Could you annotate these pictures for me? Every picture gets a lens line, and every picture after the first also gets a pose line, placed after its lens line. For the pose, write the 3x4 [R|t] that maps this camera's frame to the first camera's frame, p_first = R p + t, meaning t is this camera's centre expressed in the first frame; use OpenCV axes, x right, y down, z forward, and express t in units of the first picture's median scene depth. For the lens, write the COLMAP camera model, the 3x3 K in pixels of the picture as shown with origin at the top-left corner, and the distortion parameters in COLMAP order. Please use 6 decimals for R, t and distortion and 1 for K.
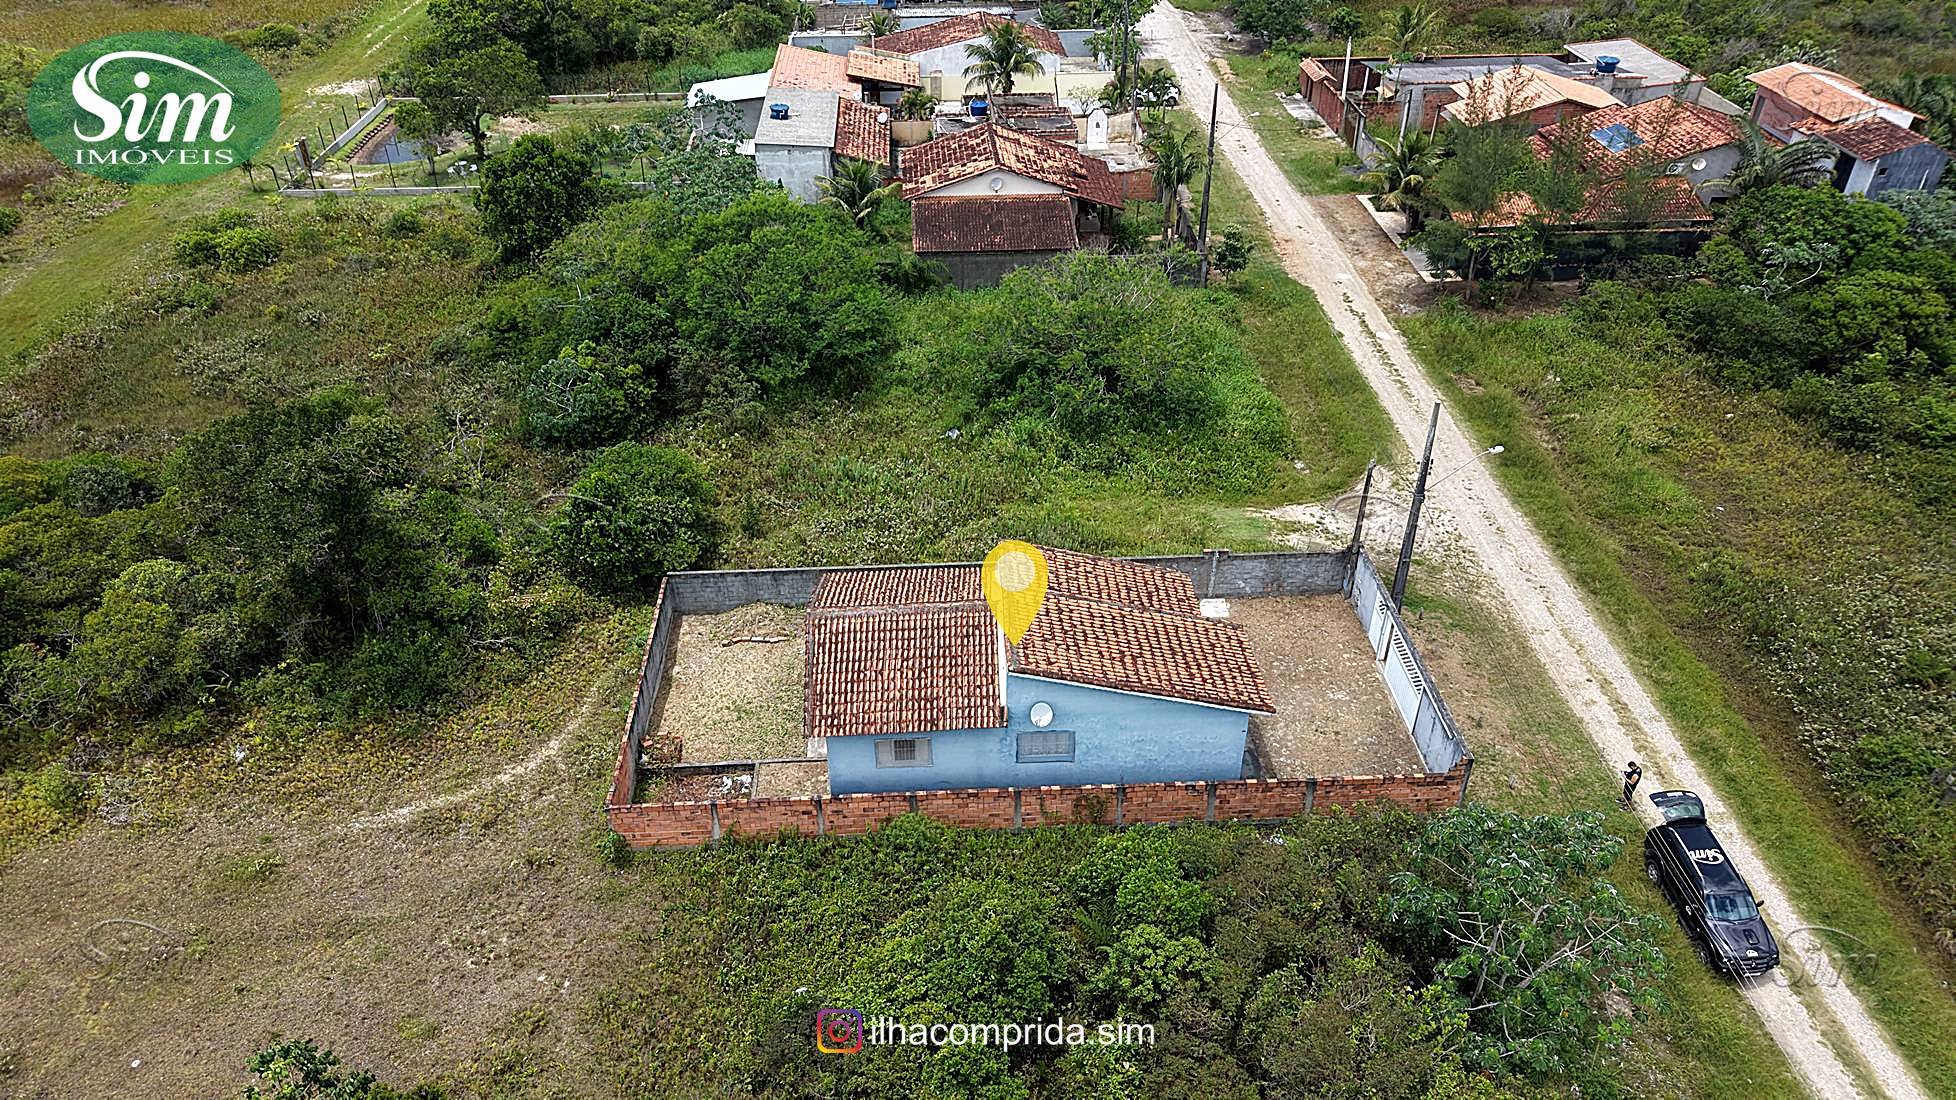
lens RADIAL K [[1325.9, 0, 978.0], [0, 1325.9, 550.0], [0, 0, 1]] dist [0.140421, -0.001077]
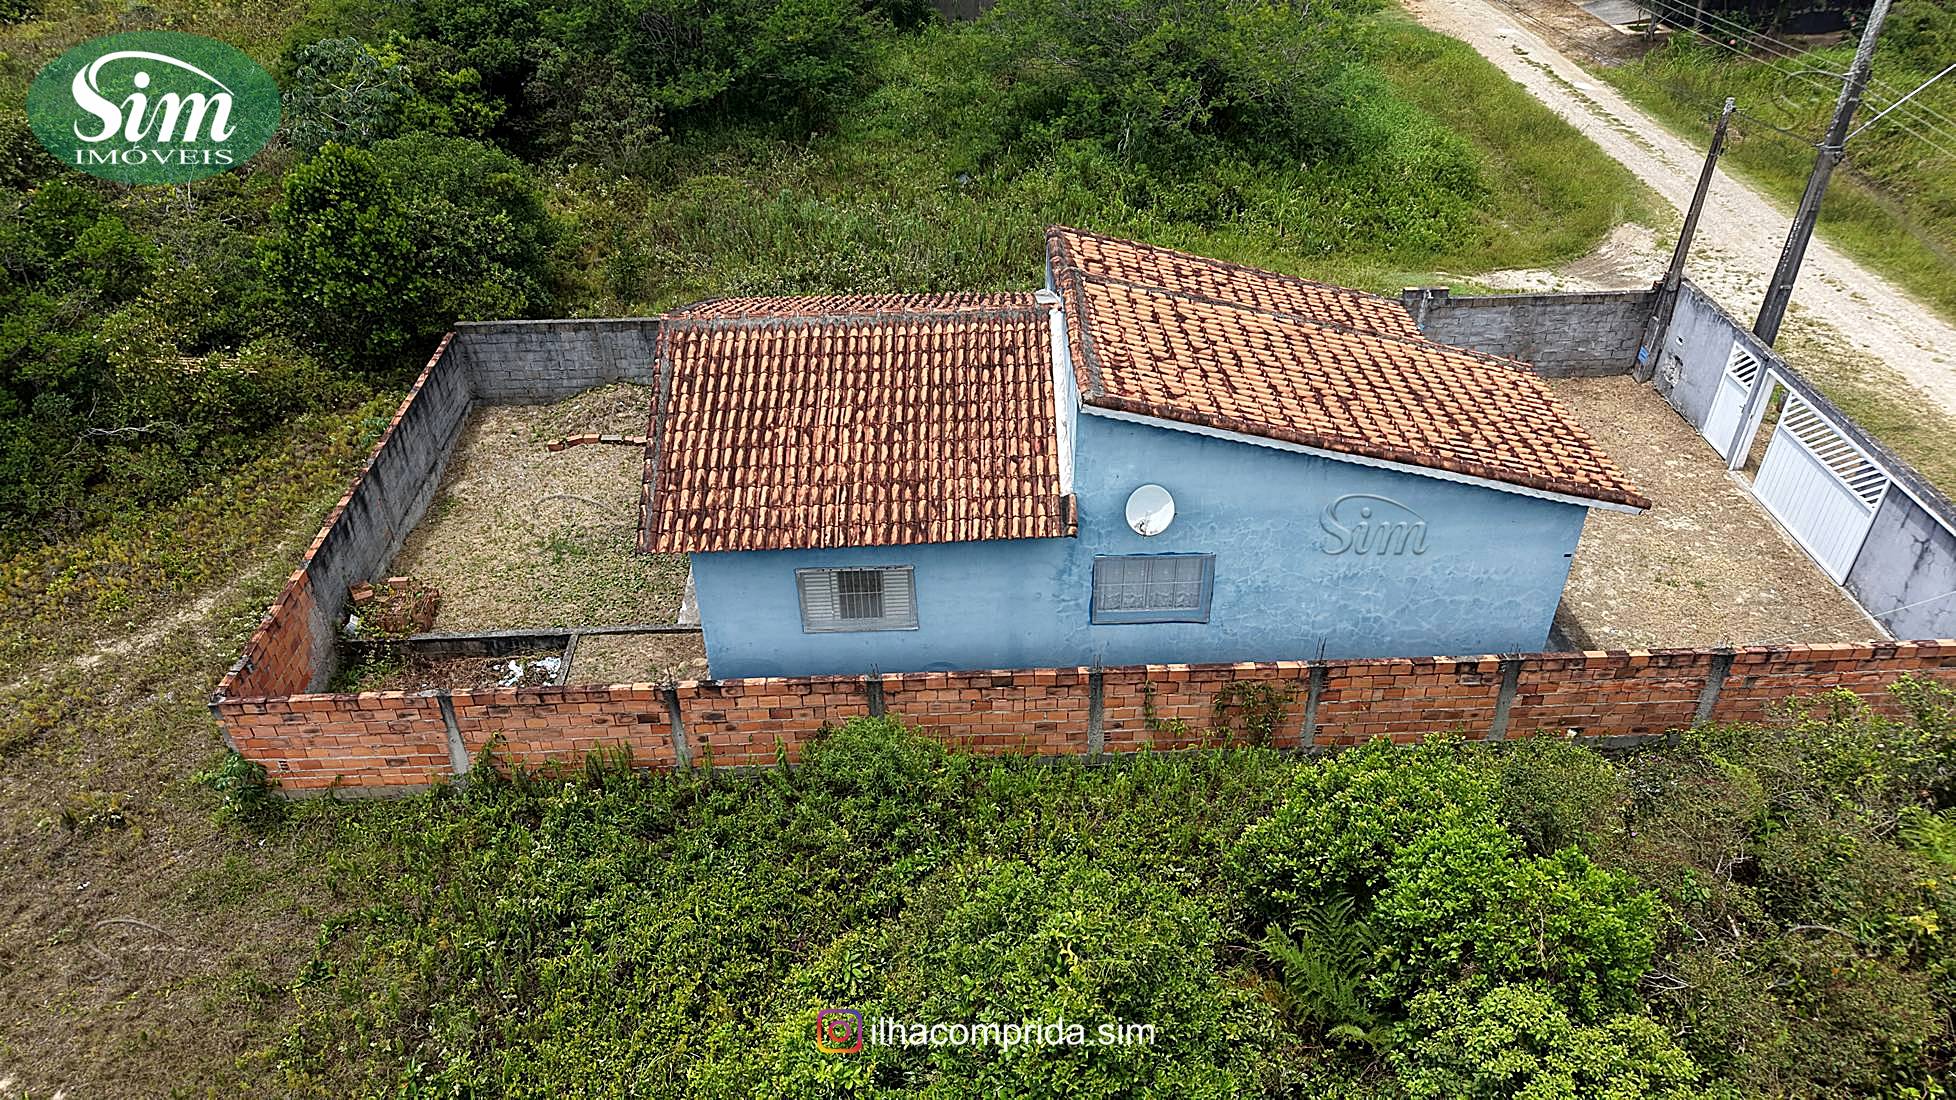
lens RADIAL K [[1360.1, 0, 978.0], [0, 1360.1, 550.0], [0, 0, 1]] dist [0.054044, 0.000245]
pose [[0.999963, 0.000086, -0.008625, -0.008124], [0.000006, 0.999943, 0.010678, 0.127800], [0.008625, -0.010678, 0.999906, 0.504772]]
